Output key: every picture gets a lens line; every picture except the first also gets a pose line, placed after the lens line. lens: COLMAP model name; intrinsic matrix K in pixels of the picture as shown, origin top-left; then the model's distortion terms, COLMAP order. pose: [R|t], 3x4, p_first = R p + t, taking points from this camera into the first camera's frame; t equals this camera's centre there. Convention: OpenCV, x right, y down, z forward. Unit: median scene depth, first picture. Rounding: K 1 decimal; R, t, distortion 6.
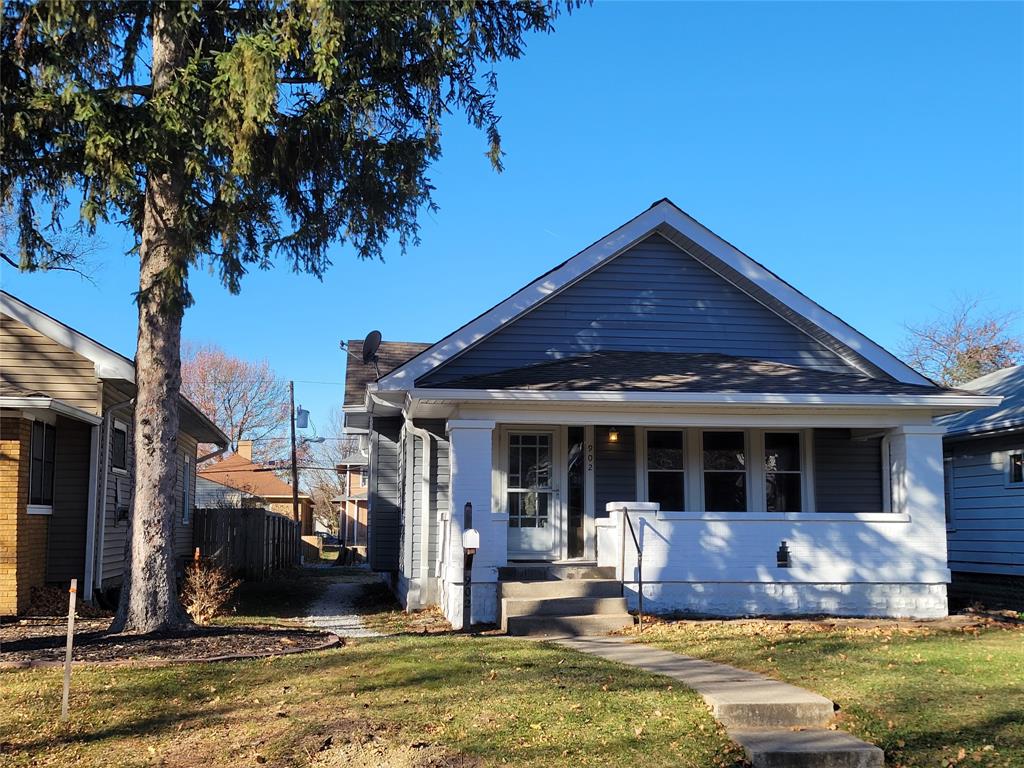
lens RADIAL K [[1254.1, 0, 512.0], [0, 1254.1, 384.0], [0, 0, 1]] dist [0.053360, 0.005754]
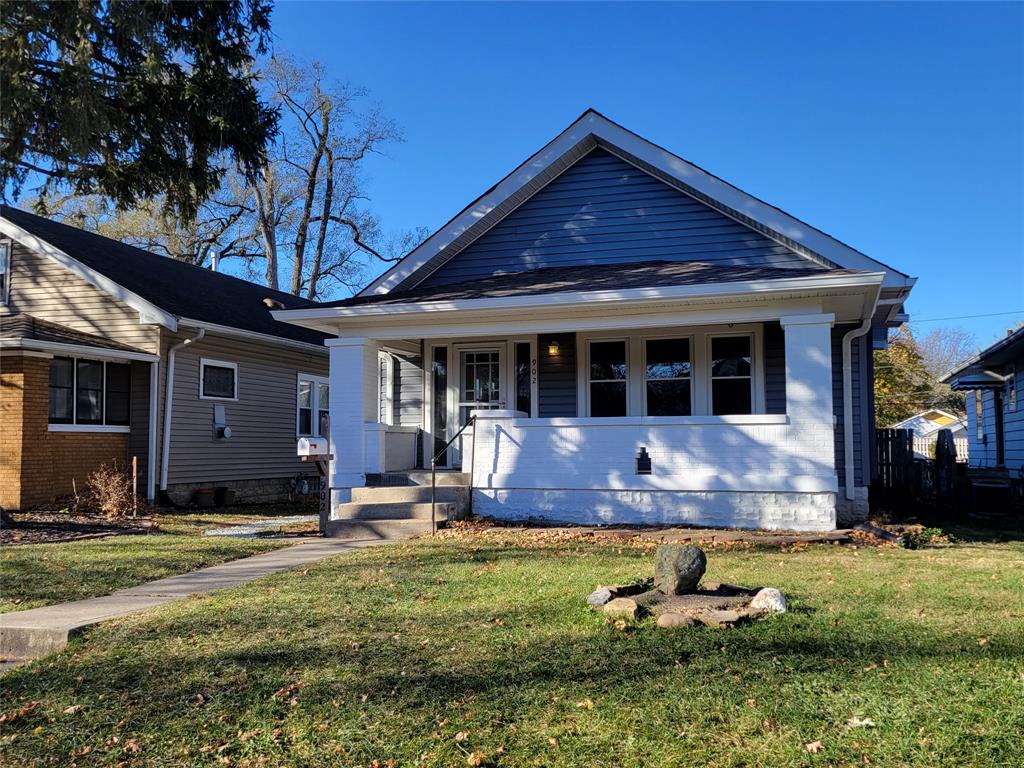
lens RADIAL K [[942.9, 0, 512.0], [0, 942.9, 384.0], [0, 0, 1]] dist [0.059880, -0.001869]
pose [[0.902437, -0.038827, -0.429068, 0.404439], [0.056882, 0.997950, 0.029333, 0.047823], [0.427049, -0.050877, 0.902796, 0.297009]]
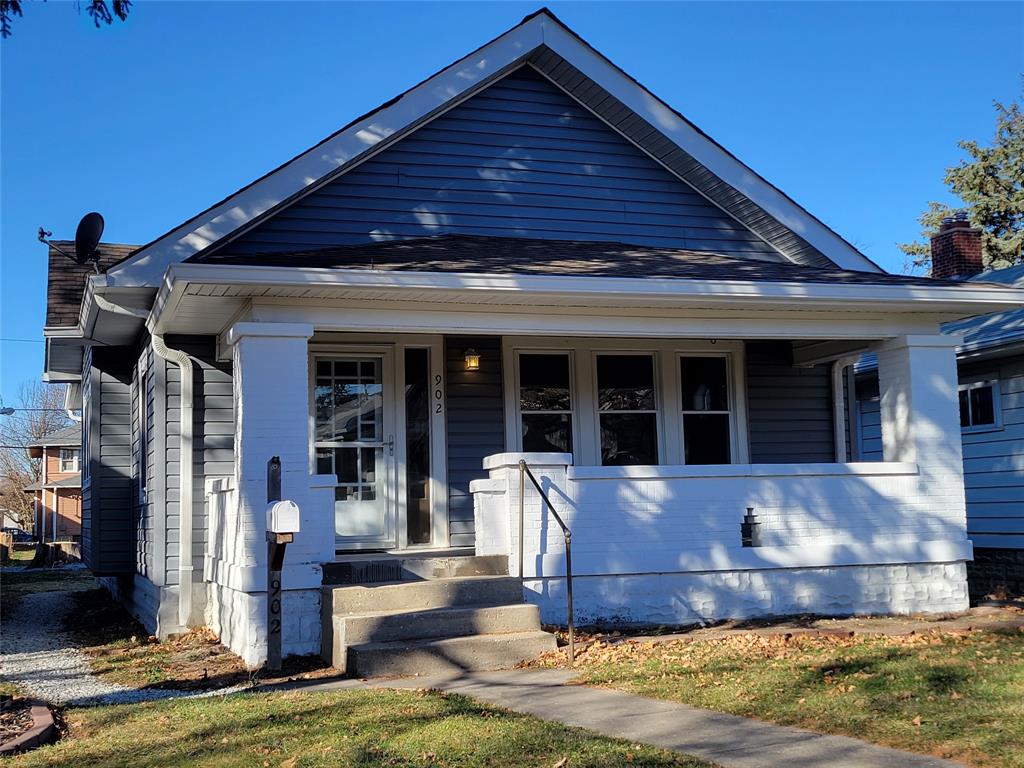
lens RADIAL K [[1343.1, 0, 512.0], [0, 1343.1, 384.0], [0, 0, 1]] dist [0.056723, -0.014040]
pose [[0.978957, -0.010327, 0.203806, -0.047575], [0.006587, 0.999797, 0.019020, 0.042442], [-0.203961, -0.017278, 0.978827, 0.308688]]
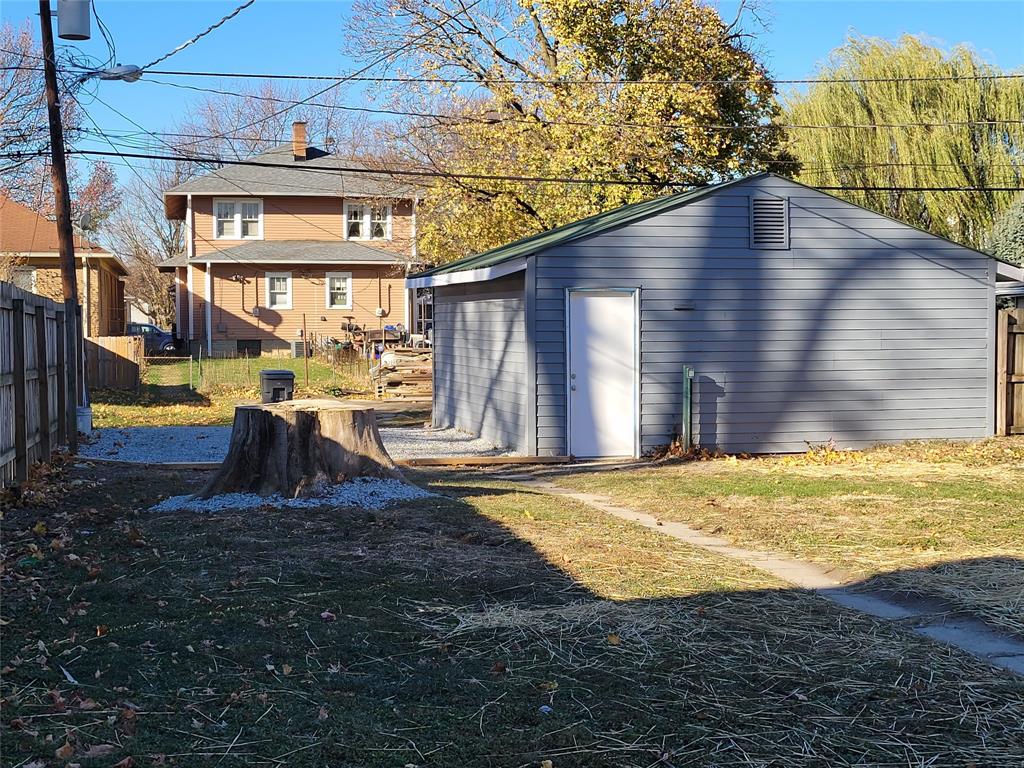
lens RADIAL K [[1343.1, 0, 512.0], [0, 1343.1, 384.0], [0, 0, 1]] dist [0.056723, -0.014040]
pose [[0.992758, -0.014646, 0.119237, -0.330275], [-0.005440, 0.986043, 0.166404, 0.239382], [-0.120010, -0.165848, 0.978822, 2.145074]]
